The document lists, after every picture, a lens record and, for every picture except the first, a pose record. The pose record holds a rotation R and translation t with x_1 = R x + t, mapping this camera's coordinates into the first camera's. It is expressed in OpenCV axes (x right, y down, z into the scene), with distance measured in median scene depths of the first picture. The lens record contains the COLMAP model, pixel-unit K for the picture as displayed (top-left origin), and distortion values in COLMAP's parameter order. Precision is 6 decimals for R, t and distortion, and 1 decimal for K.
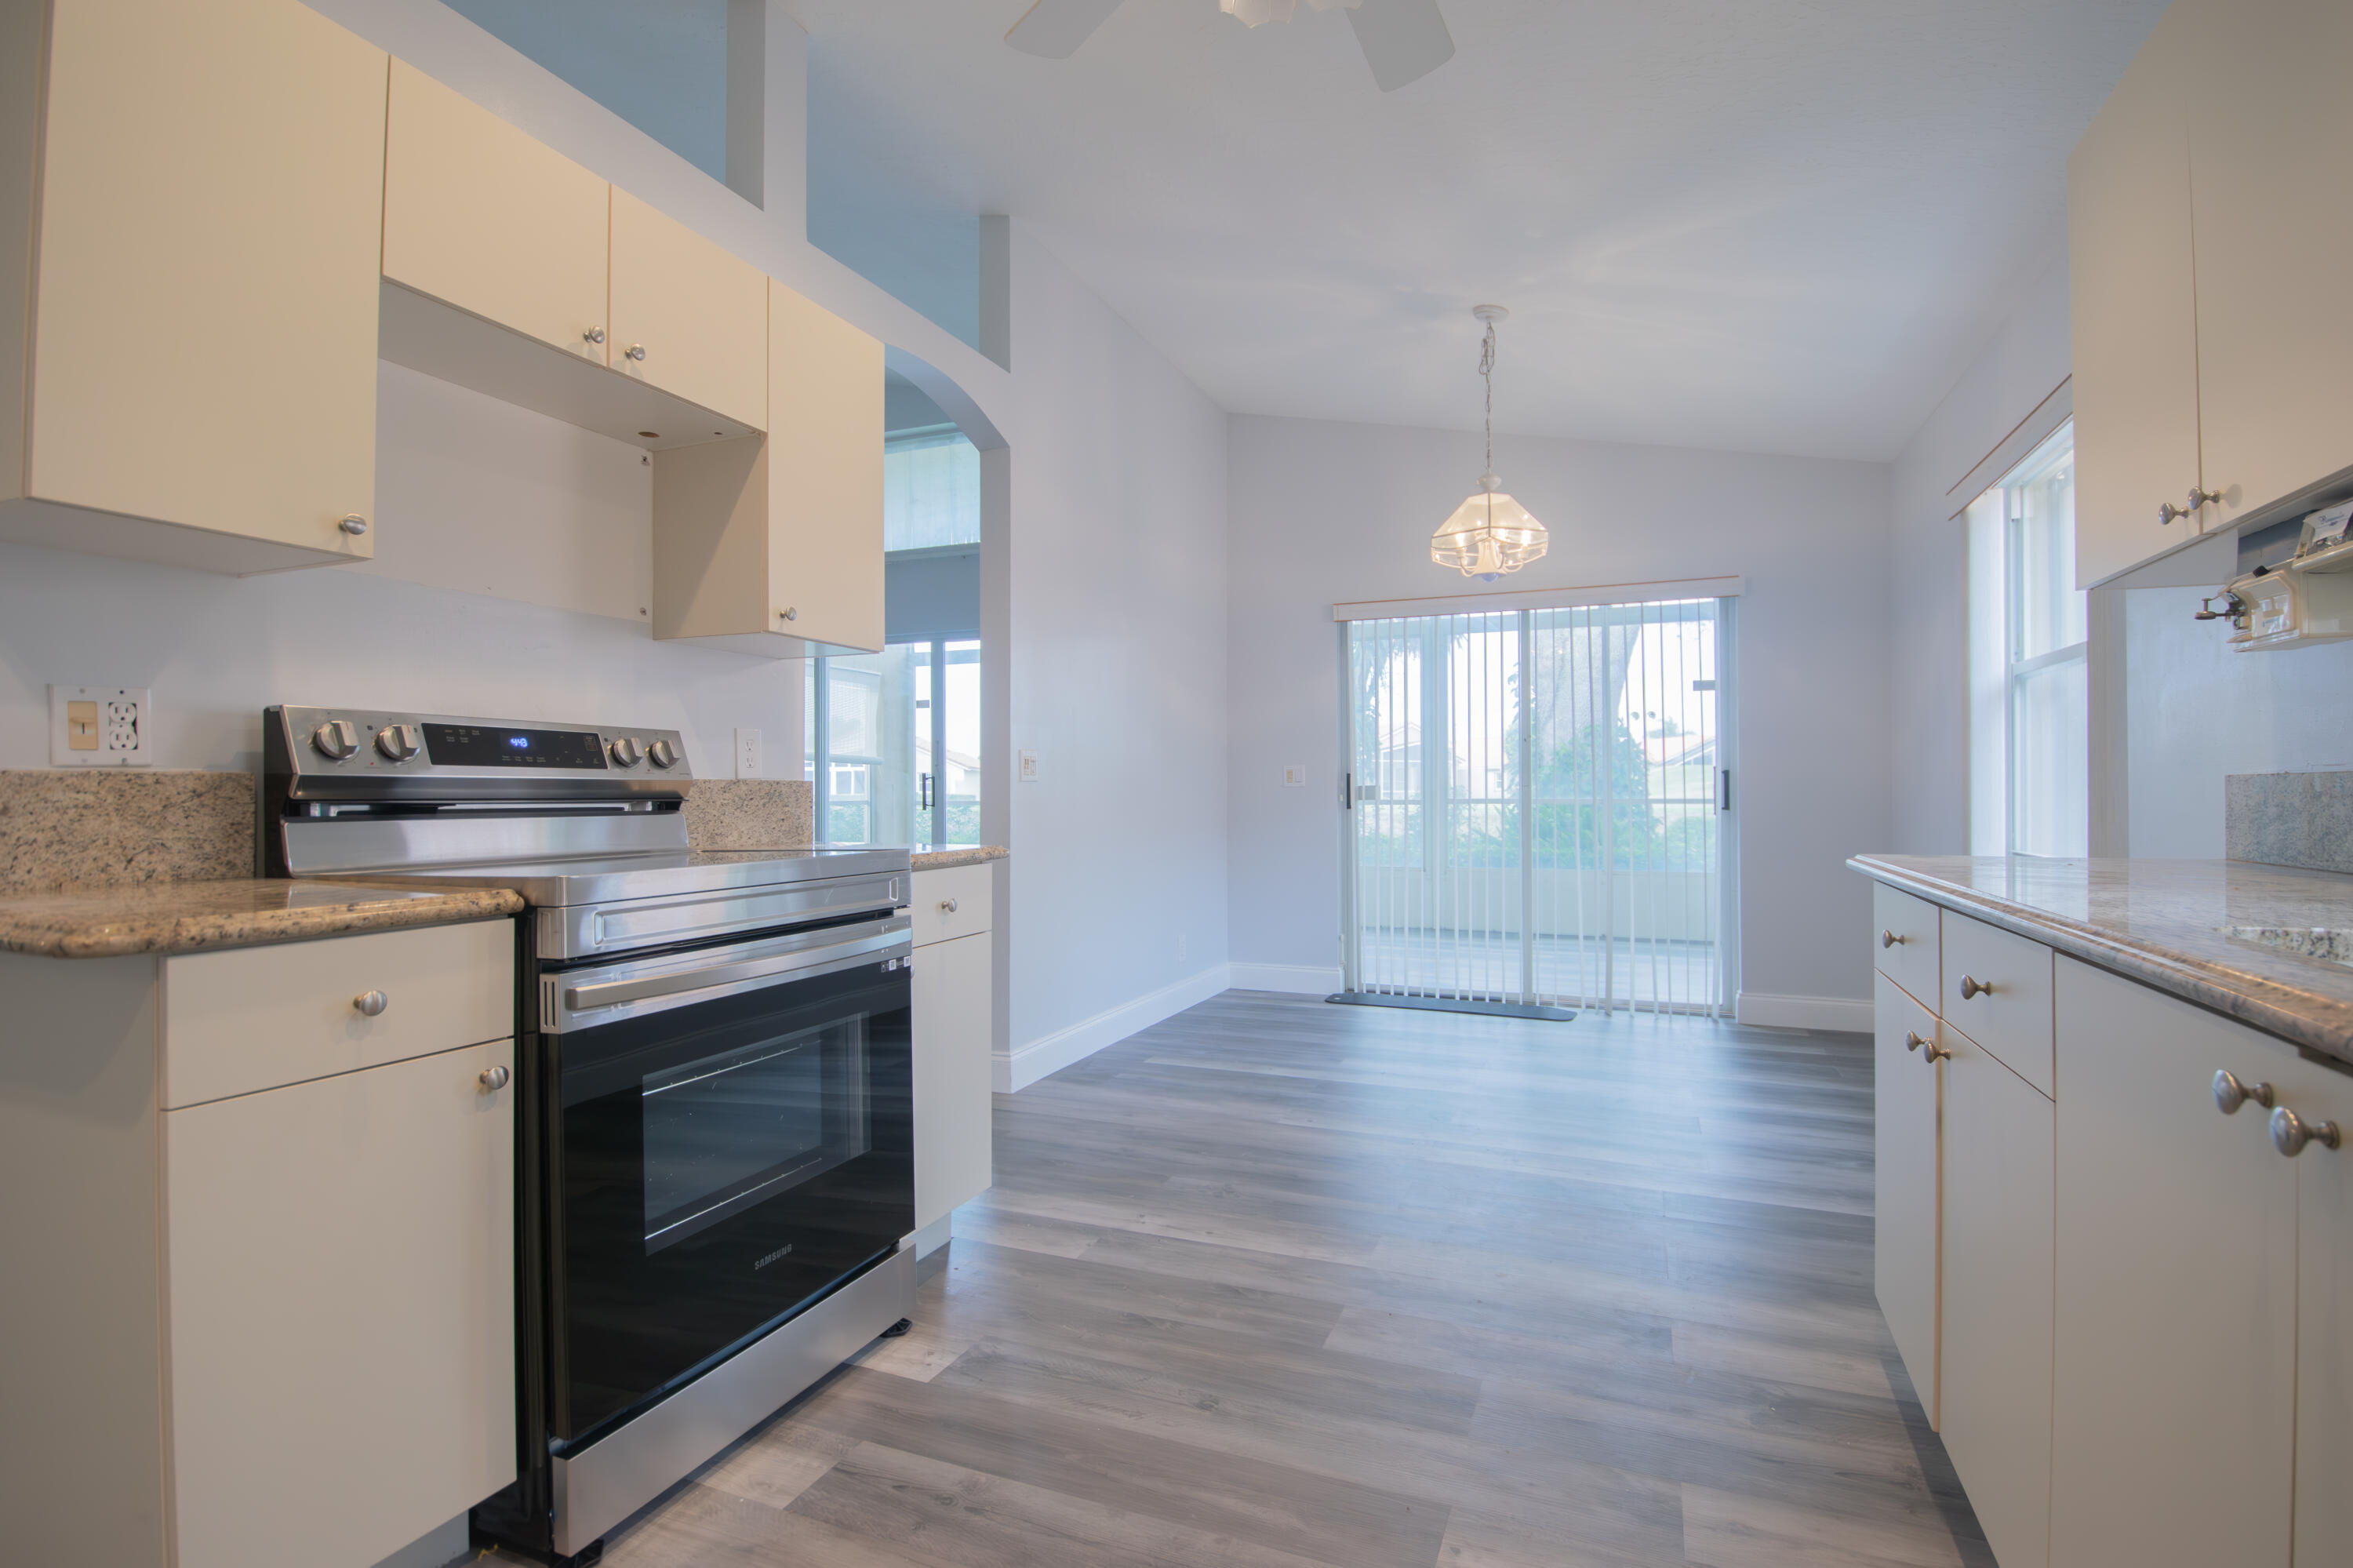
lens RADIAL K [[1110.0, 0, 1176.5], [0, 1110.0, 784.0], [0, 0, 1]] dist [-0.032986, -0.000312]
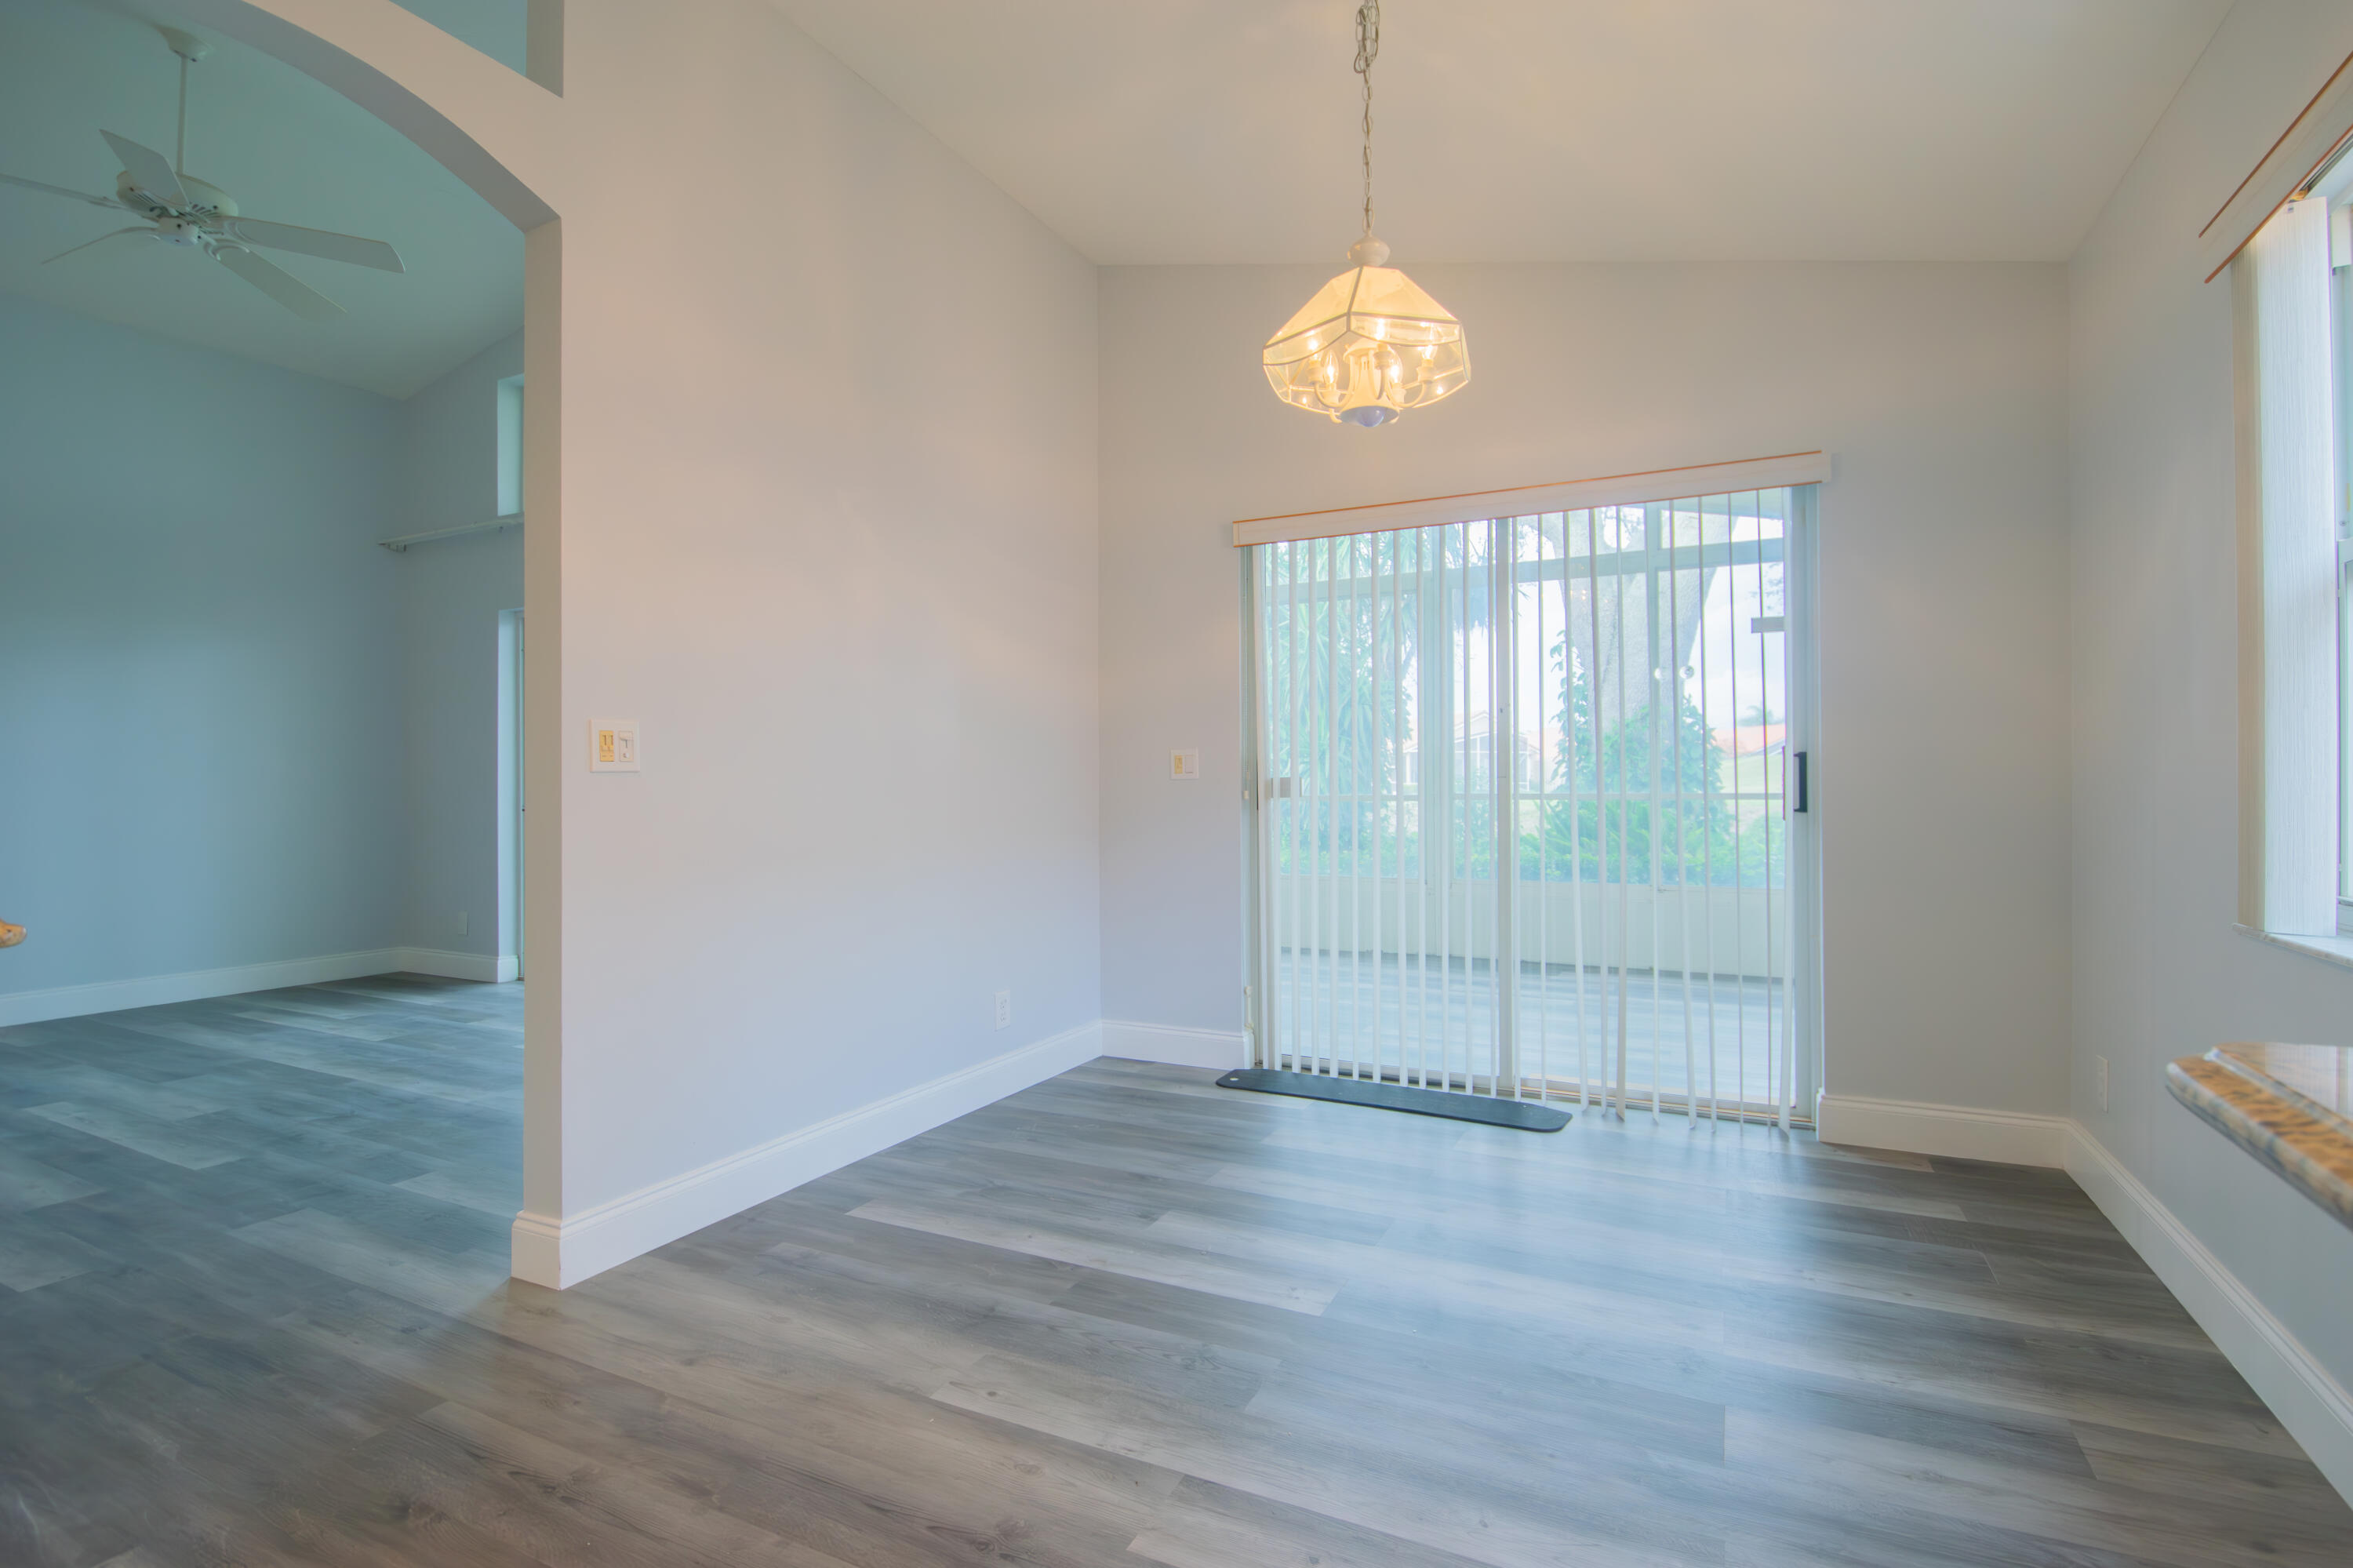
lens RADIAL K [[1080.4, 0, 1225.8], [0, 1080.4, 785.4], [0, 0, 1]] dist [0.000933, -0.015656]
pose [[0.998915, -0.004145, -0.046392, 0.184130], [0.004450, 0.999969, 0.006457, 0.002247], [0.046364, -0.006657, 0.998902, 0.336342]]
